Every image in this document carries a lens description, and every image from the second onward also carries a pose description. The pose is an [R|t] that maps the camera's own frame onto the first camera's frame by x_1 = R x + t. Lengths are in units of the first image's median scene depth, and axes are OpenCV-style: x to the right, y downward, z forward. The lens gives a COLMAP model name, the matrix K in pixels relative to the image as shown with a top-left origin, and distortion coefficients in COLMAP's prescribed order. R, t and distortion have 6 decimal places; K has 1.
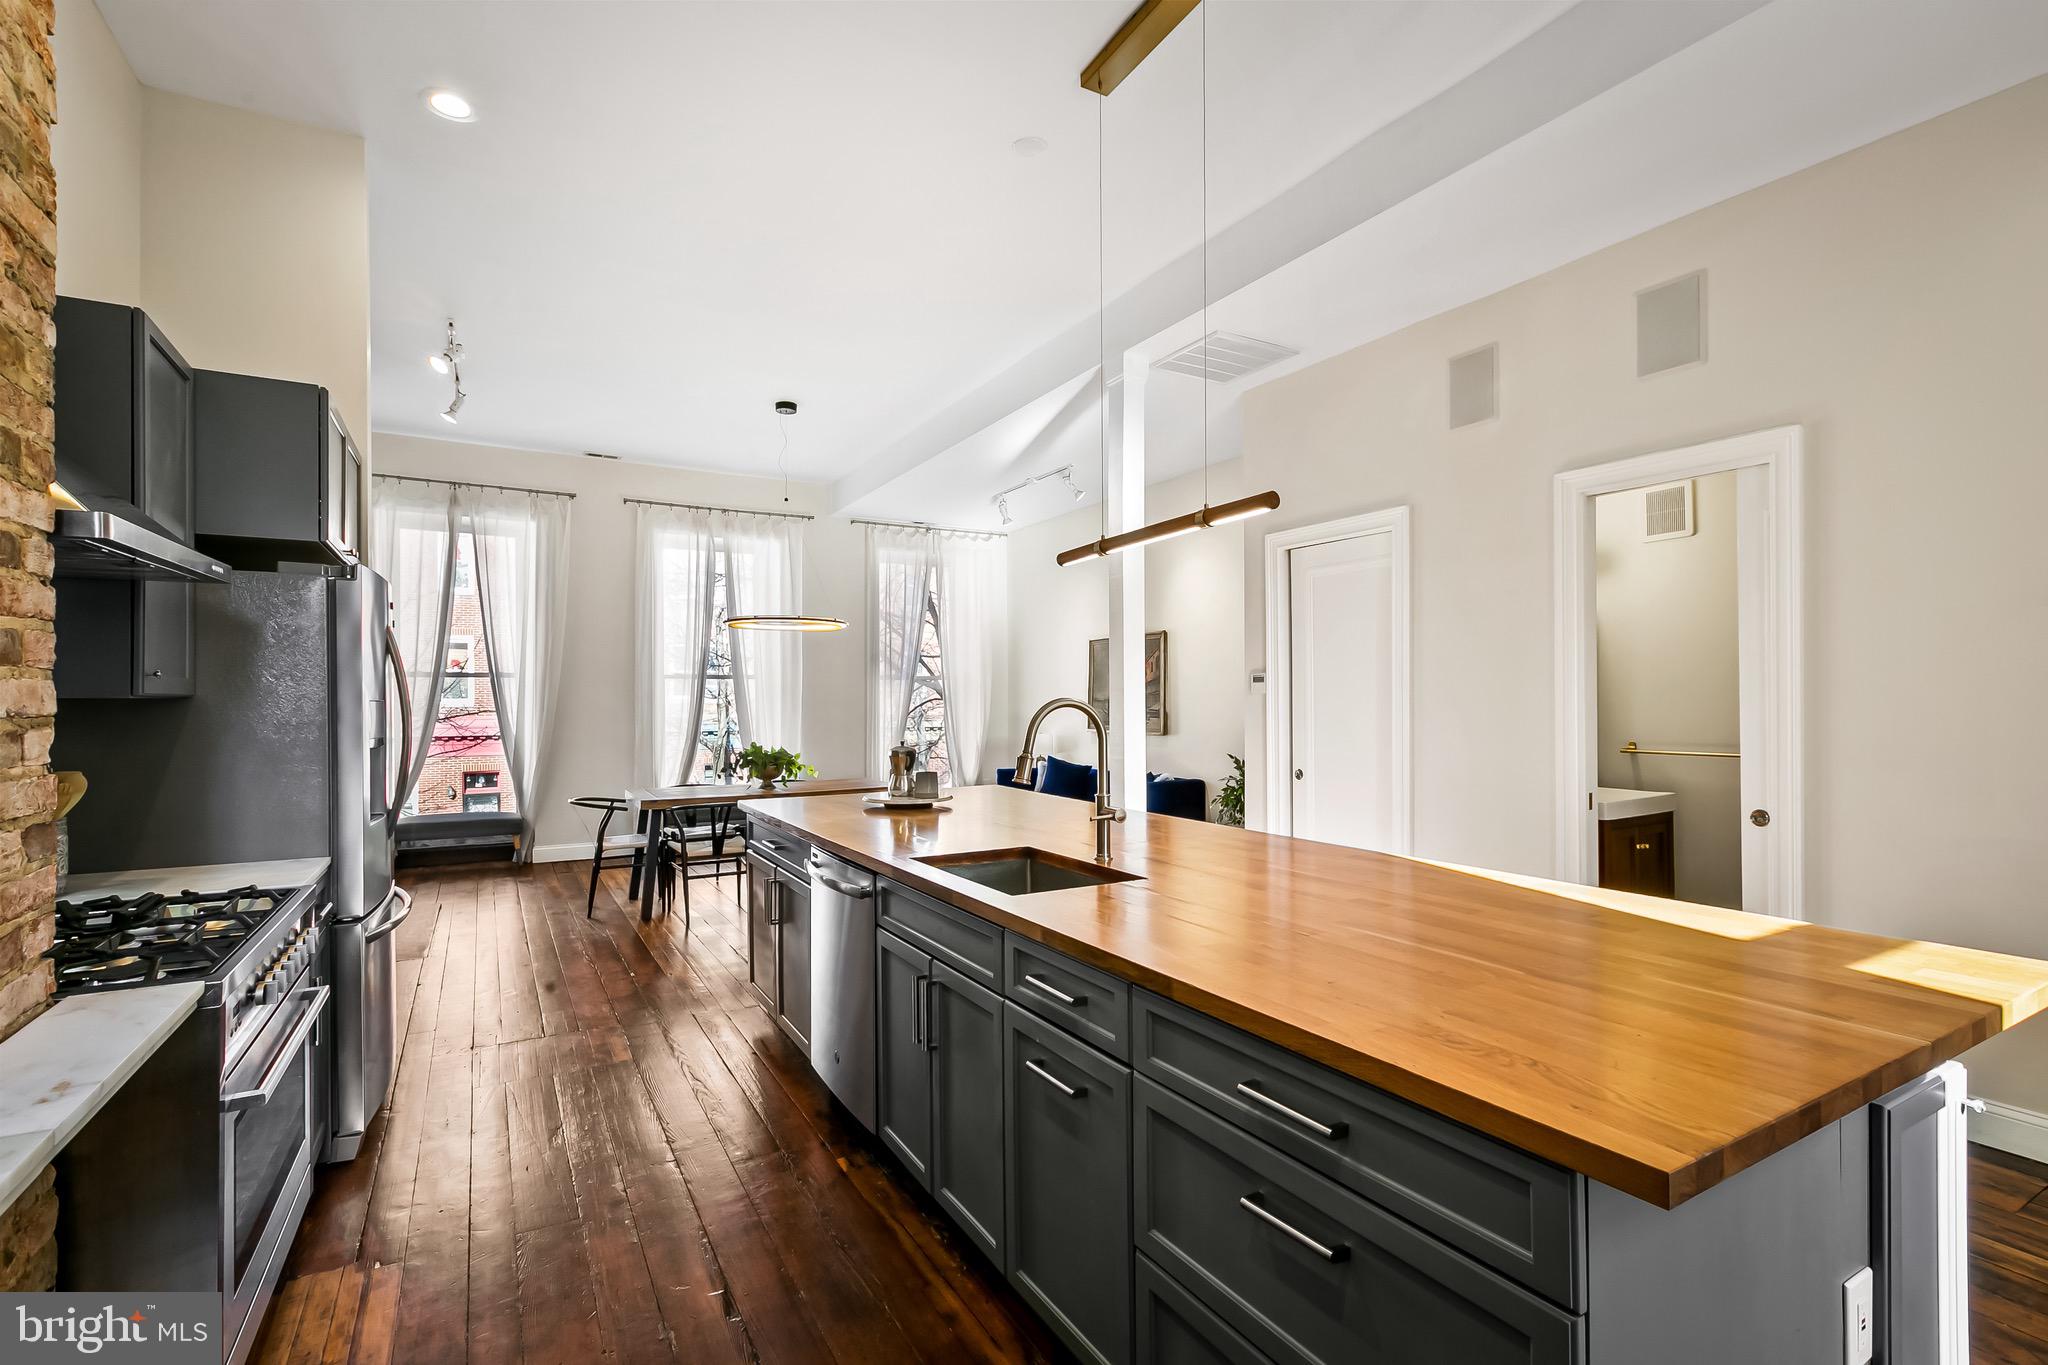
lens RADIAL K [[932.0, 0, 1018.4], [0, 932.0, 697.2], [0, 0, 1]] dist [-0.000388, 0.000017]
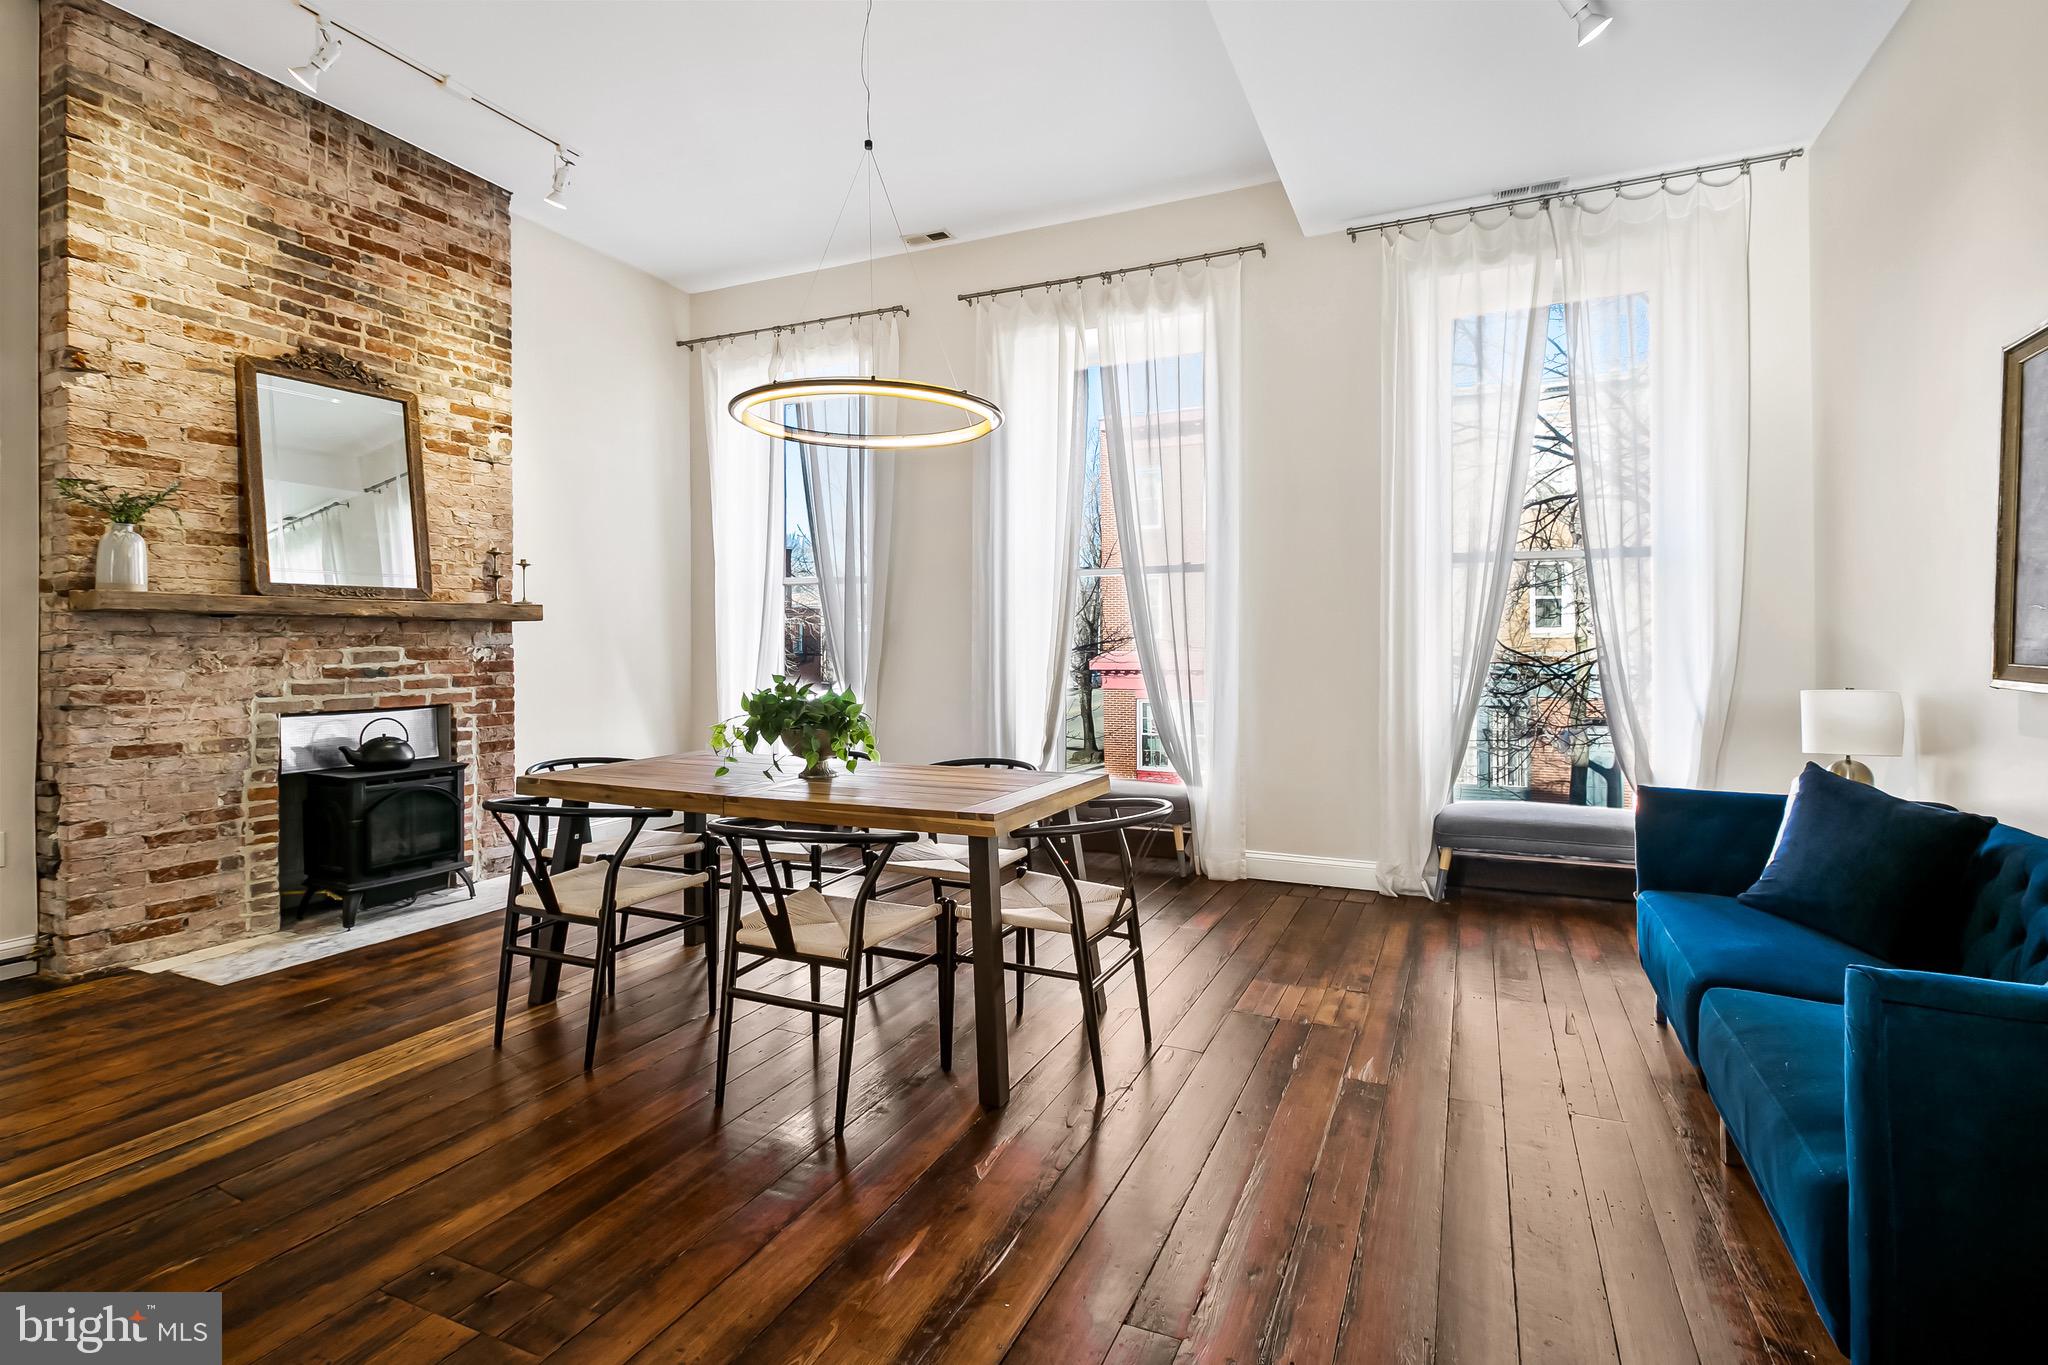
lens RADIAL K [[963.0, 0, 1035.4], [0, 963.0, 636.8], [0, 0, 1]] dist [0.001476, -0.001156]
pose [[0.585391, -0.000973, -0.810751, 0.152923], [0.000375, 0.999999, -0.000929, 0.023864], [0.810751, 0.000240, 0.585391, 0.678911]]
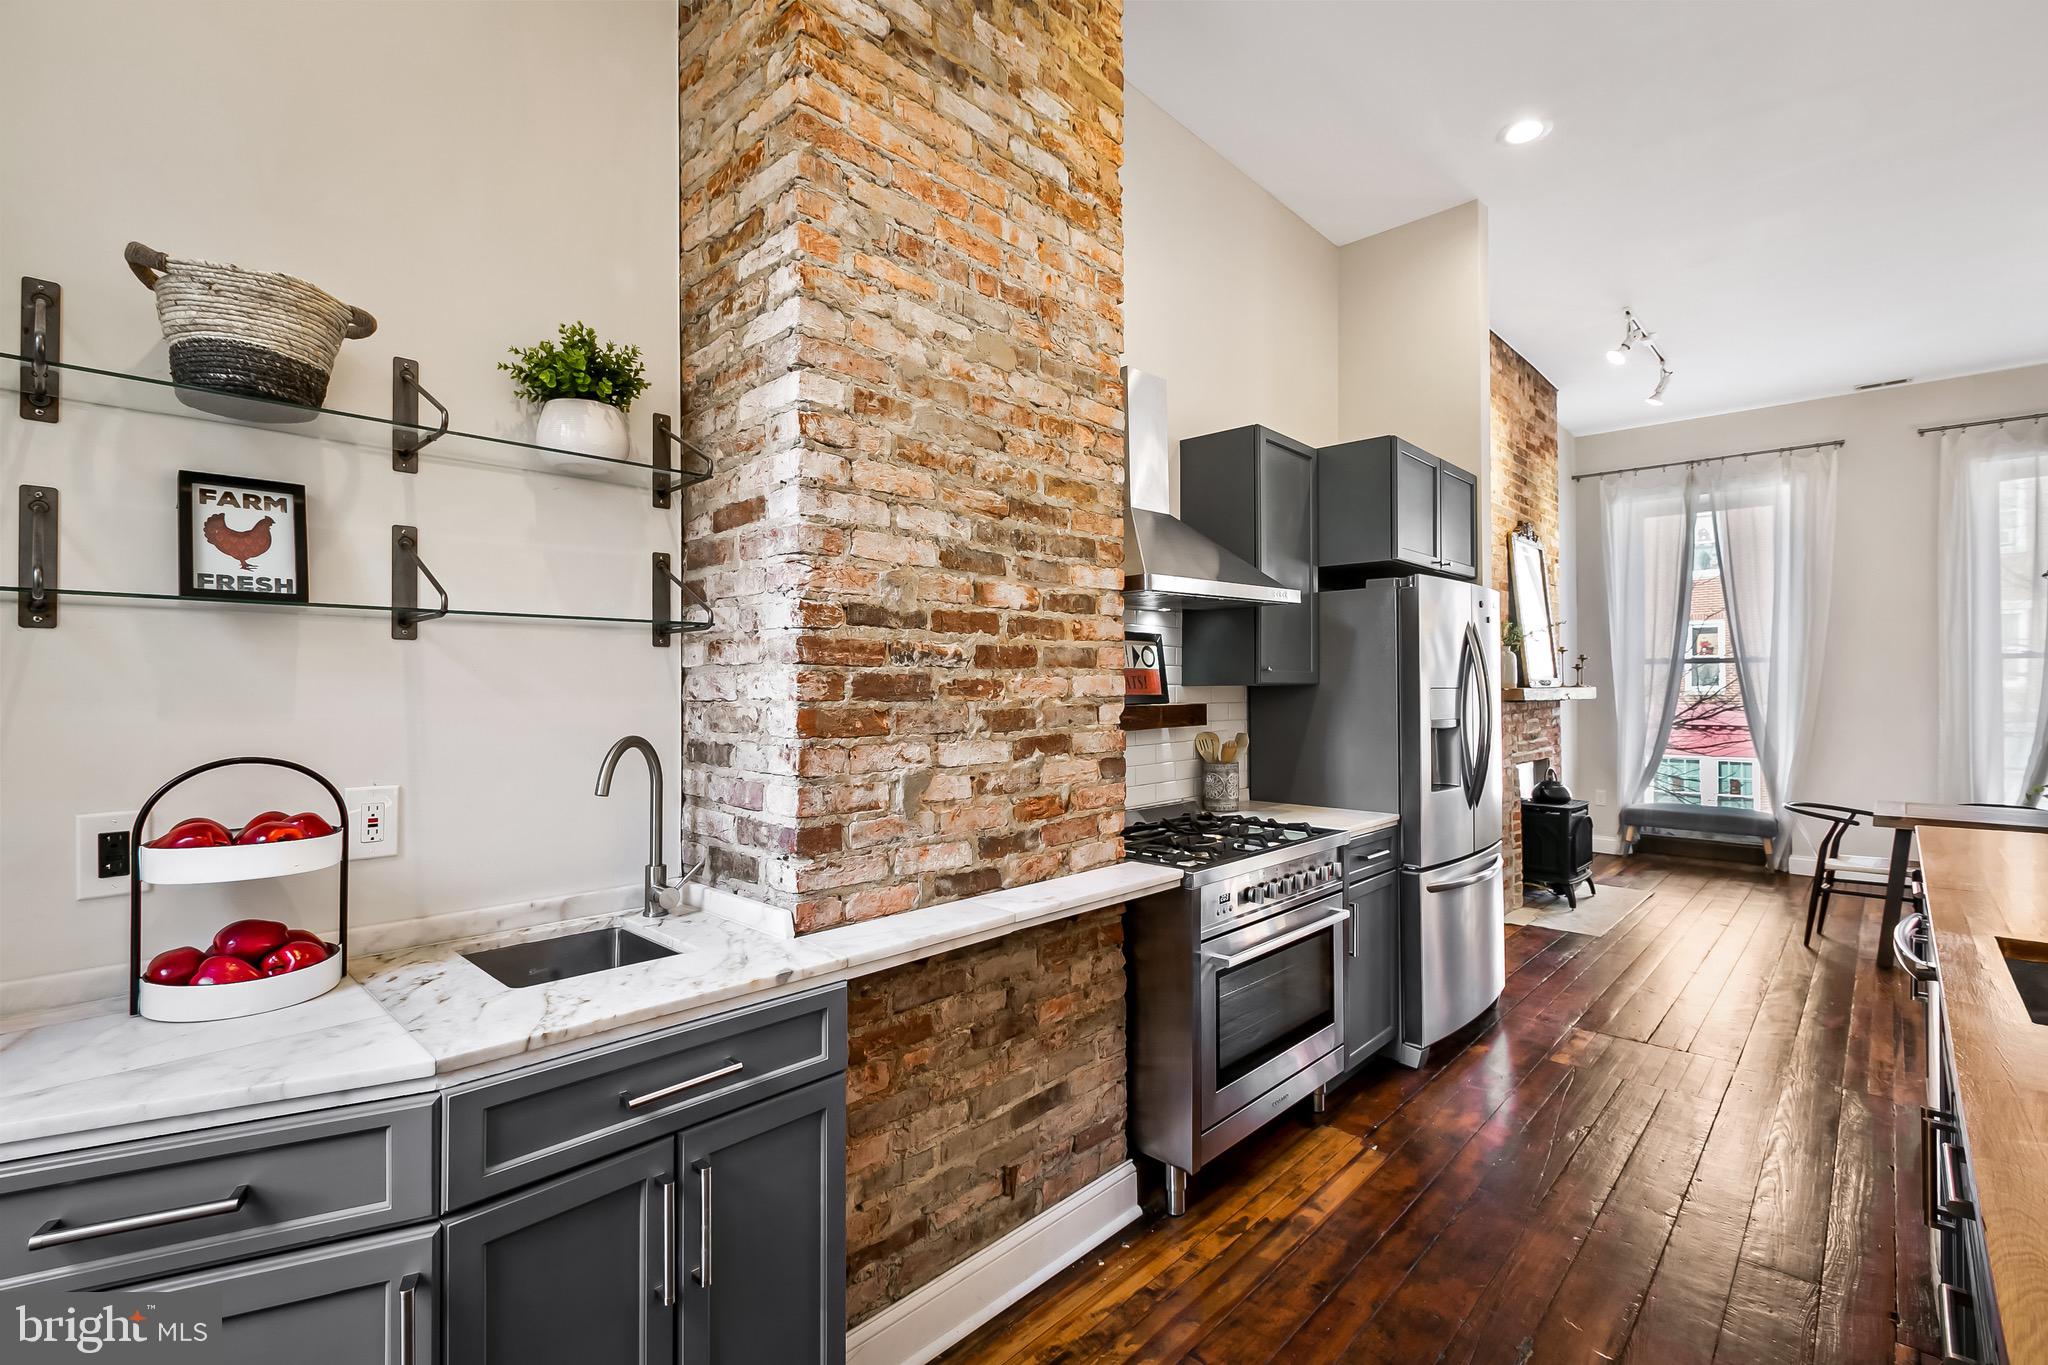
lens RADIAL K [[922.2, 0, 1024.0], [0, 922.2, 680.5], [0, 0, 1]] dist [-0.003029, 0.000240]
pose [[0.291888, -0.004243, -0.956443, 0.098482], [0.000844, 0.999991, -0.004179, -0.000424], [0.956452, 0.000413, 0.291889, 0.059689]]
